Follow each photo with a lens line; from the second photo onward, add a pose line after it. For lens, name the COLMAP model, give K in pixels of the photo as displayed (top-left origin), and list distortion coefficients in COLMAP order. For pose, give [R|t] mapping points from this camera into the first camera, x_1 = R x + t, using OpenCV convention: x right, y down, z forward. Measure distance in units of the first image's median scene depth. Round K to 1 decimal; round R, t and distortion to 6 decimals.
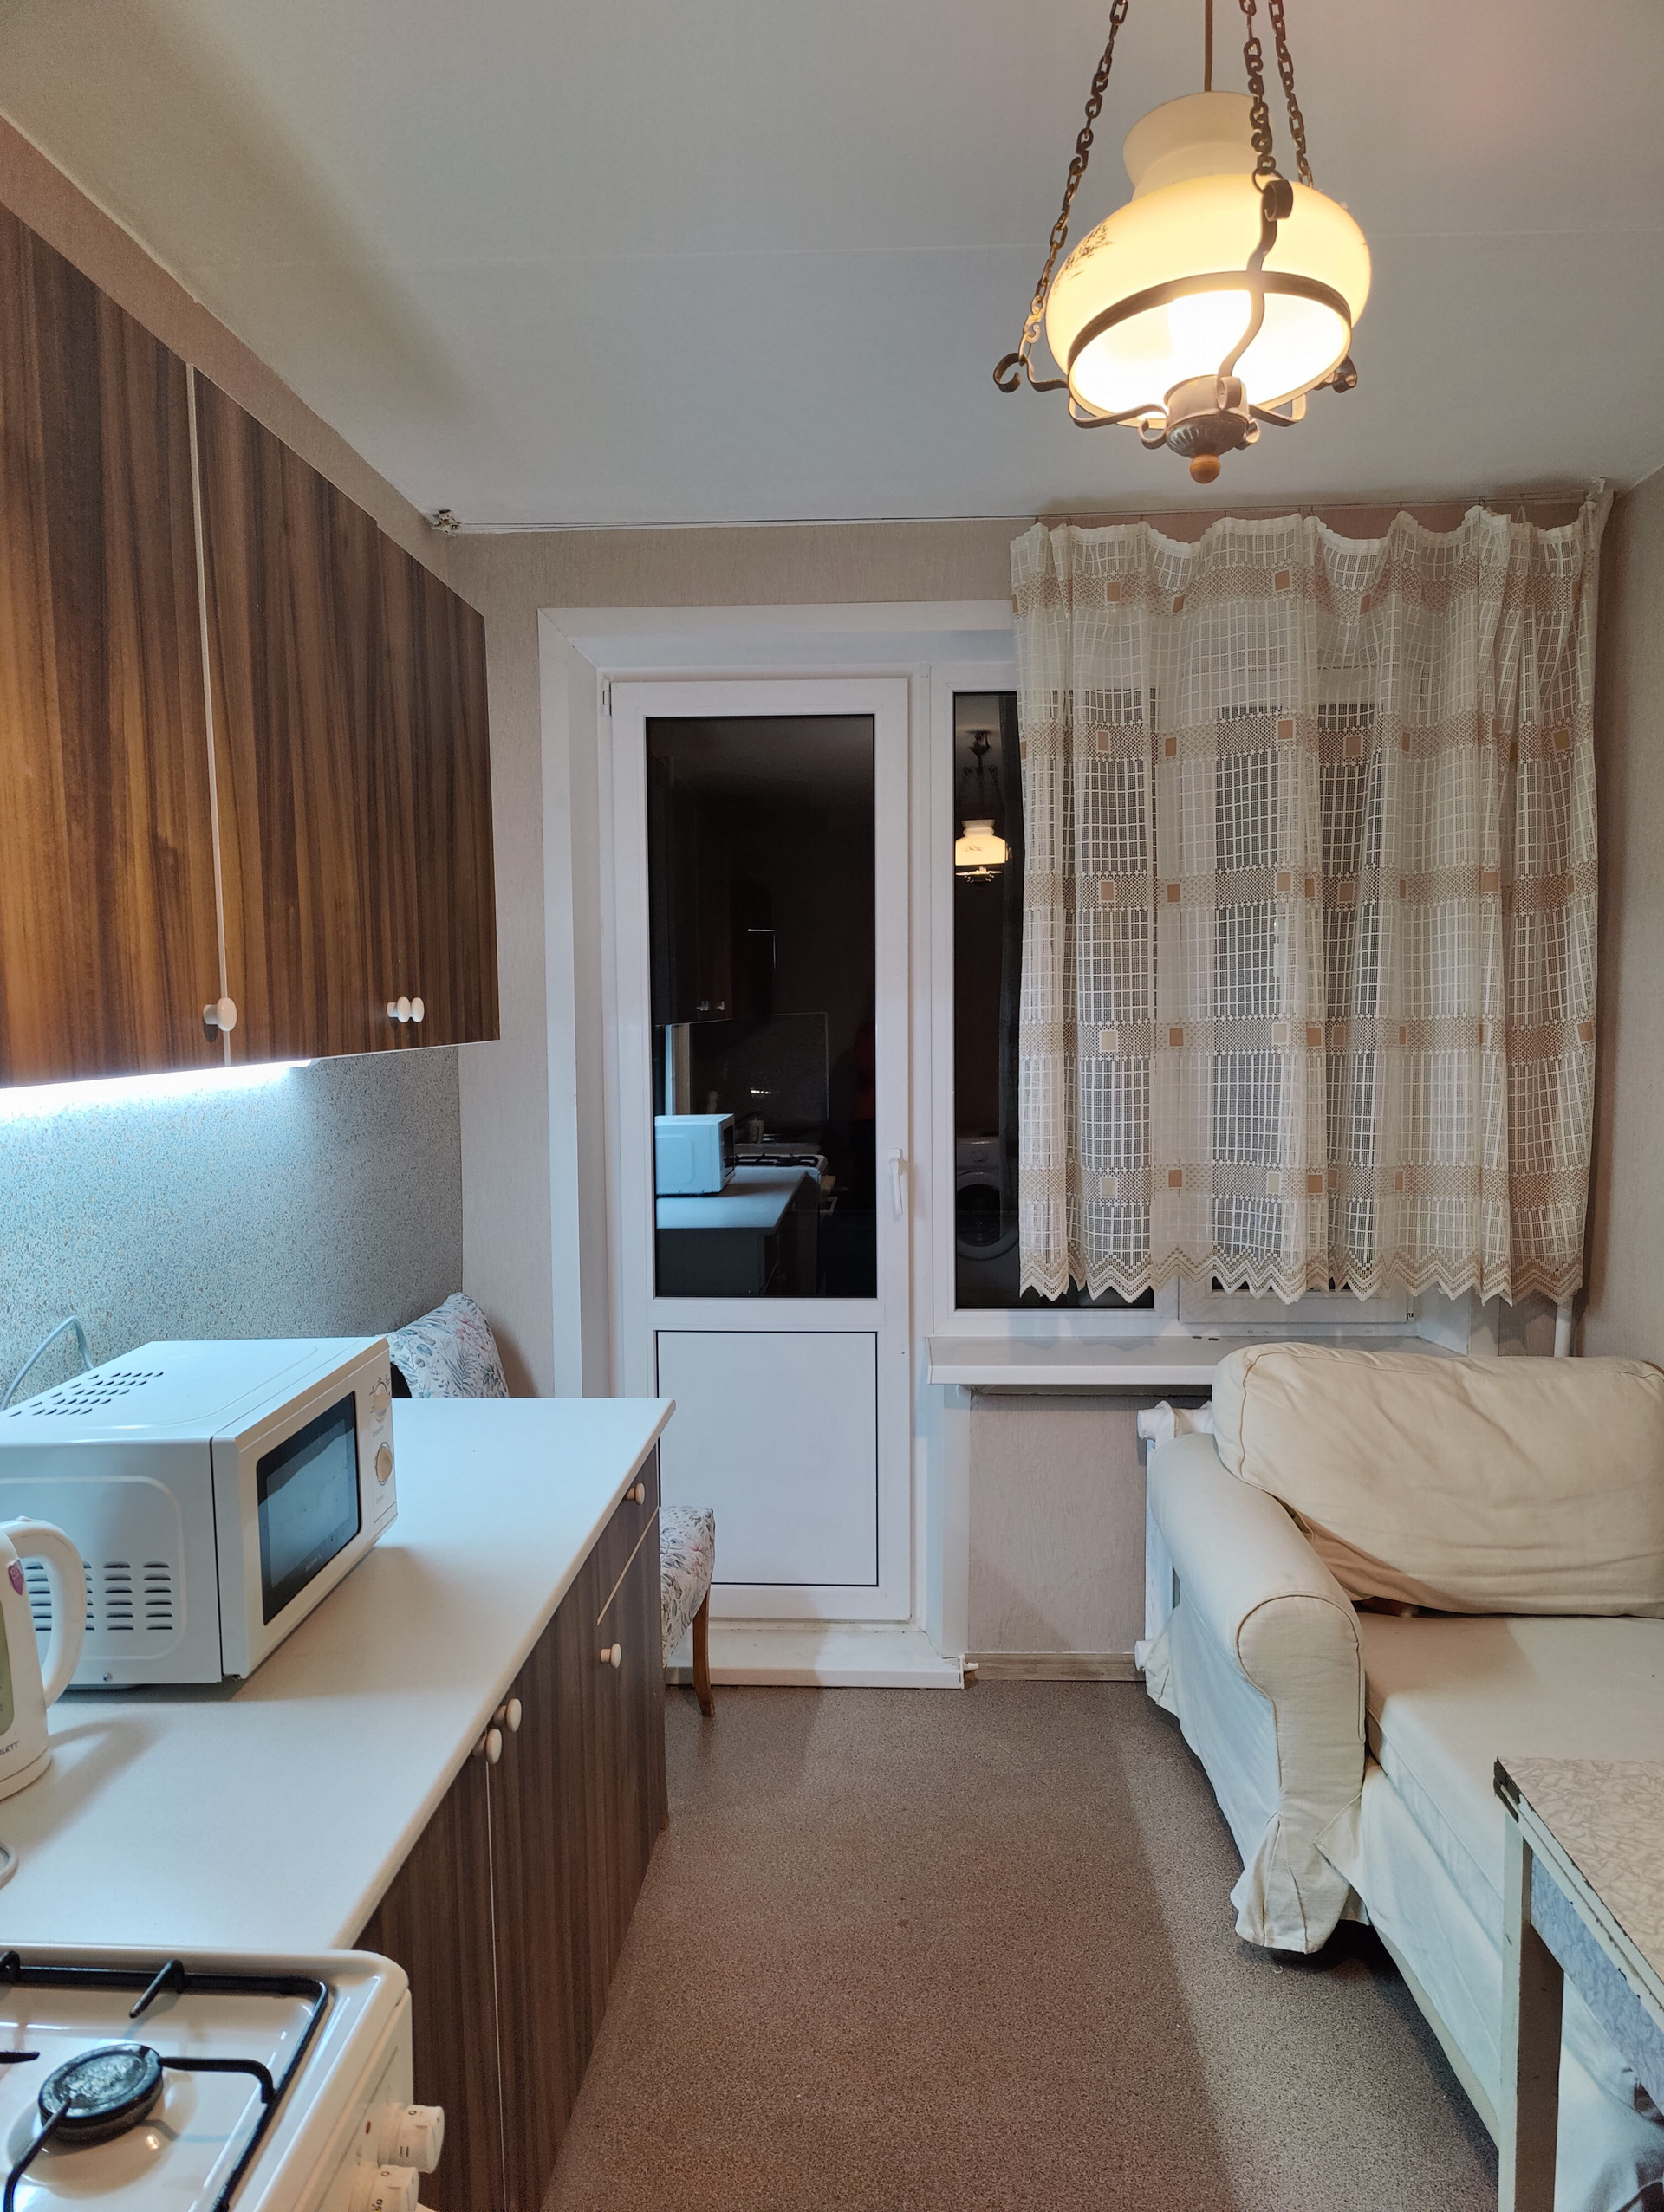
lens RADIAL K [[1541.3, 0, 833.2], [0, 1541.3, 1102.1], [0, 0, 1]] dist [0.036460, -0.034683]
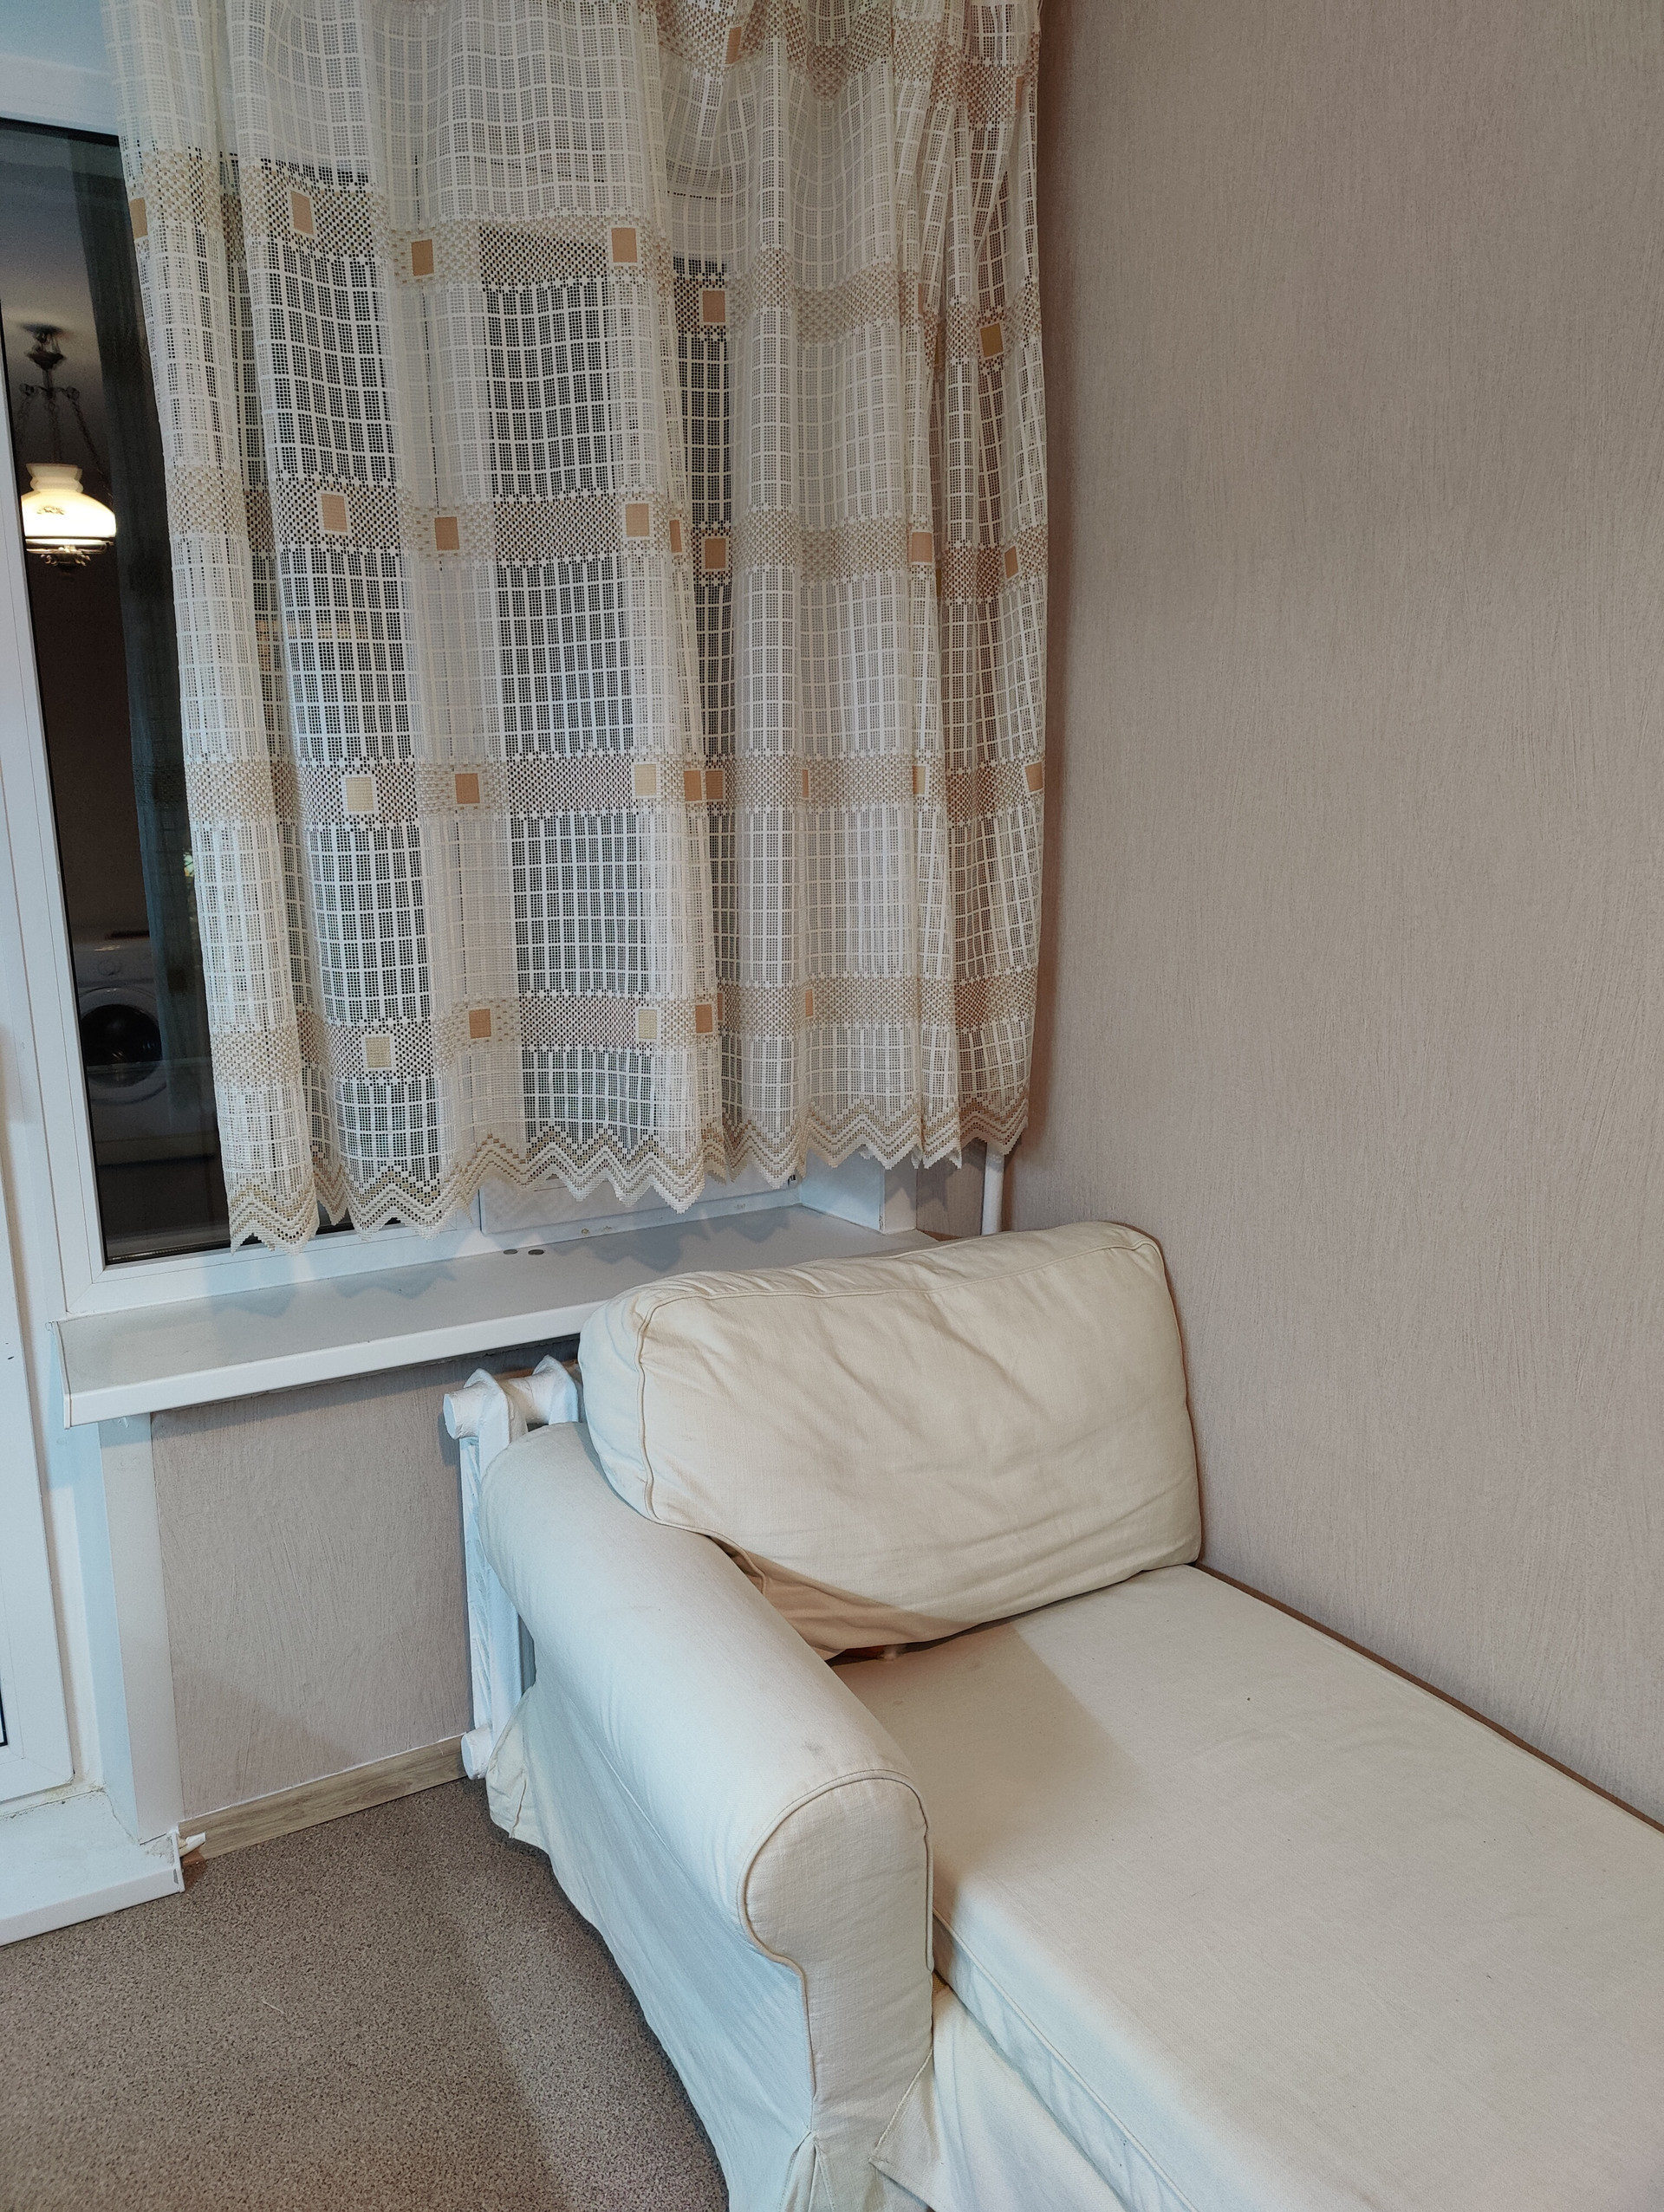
lens RADIAL K [[1541.3, 0, 830.6], [0, 1541.3, 1098.4], [0, 0, 1]] dist [0.036460, -0.034683]
pose [[0.859752, -0.105474, 0.499702, 0.033314], [0.032533, 0.987765, 0.152518, -0.010793], [-0.509675, -0.114871, 0.852664, 0.425397]]
